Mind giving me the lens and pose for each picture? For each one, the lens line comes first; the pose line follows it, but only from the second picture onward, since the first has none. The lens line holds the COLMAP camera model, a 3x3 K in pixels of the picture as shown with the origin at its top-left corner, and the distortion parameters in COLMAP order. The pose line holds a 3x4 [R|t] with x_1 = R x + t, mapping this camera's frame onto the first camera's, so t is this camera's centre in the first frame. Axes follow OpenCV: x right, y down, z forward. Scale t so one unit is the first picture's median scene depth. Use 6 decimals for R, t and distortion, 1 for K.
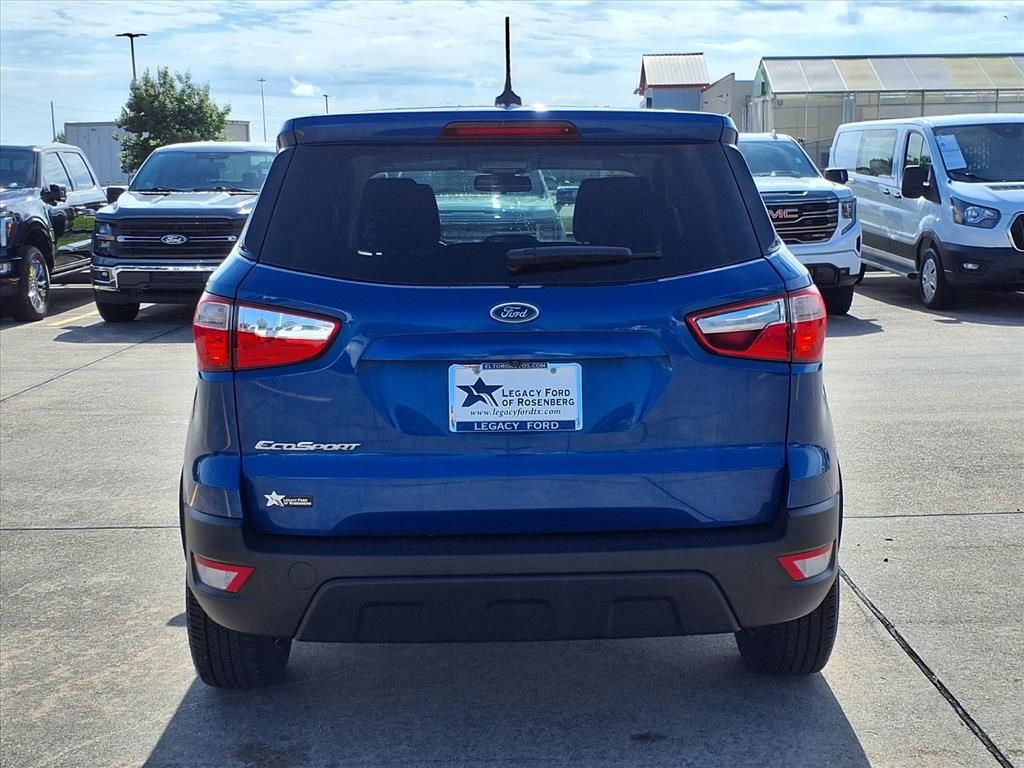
lens RADIAL K [[1455.7, 0, 622.0], [0, 1455.7, 385.3], [0, 0, 1]] dist [0.220292, -0.516033]
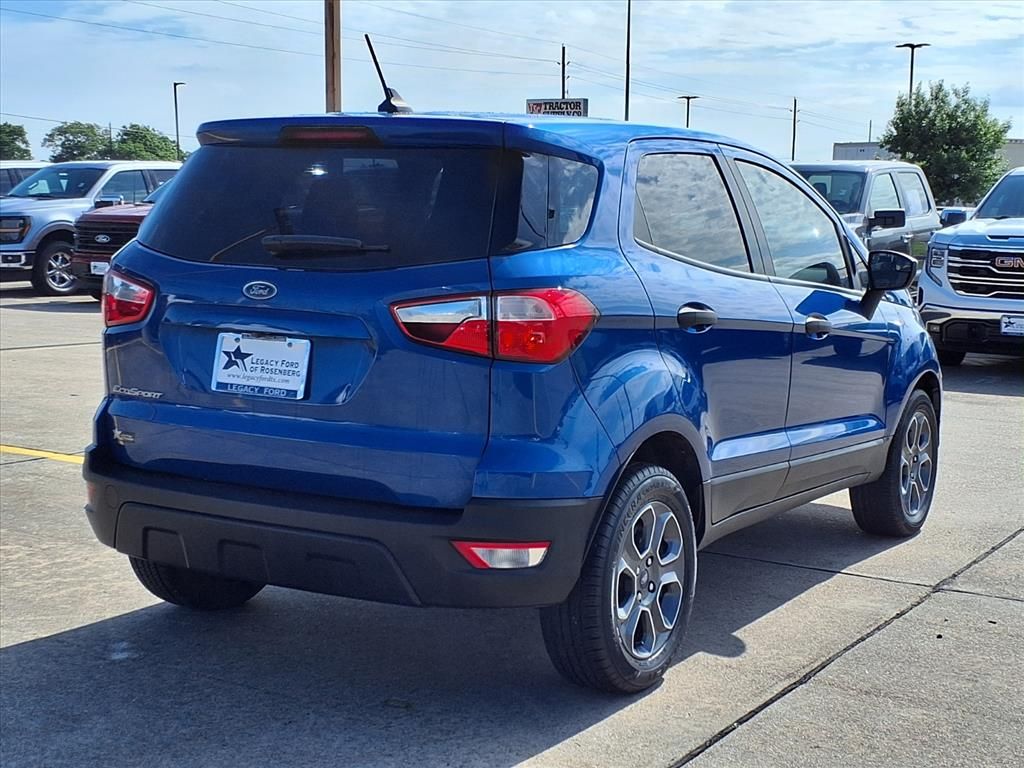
lens RADIAL K [[1817.4, 0, 587.4], [0, 1817.4, 386.8], [0, 0, 1]] dist [0.135495, -0.164088]
pose [[0.812403, 0.087031, -0.576565, 0.950648], [-0.112686, 0.993592, -0.008799, 0.008679], [0.572105, 0.072119, 0.817004, -0.015329]]
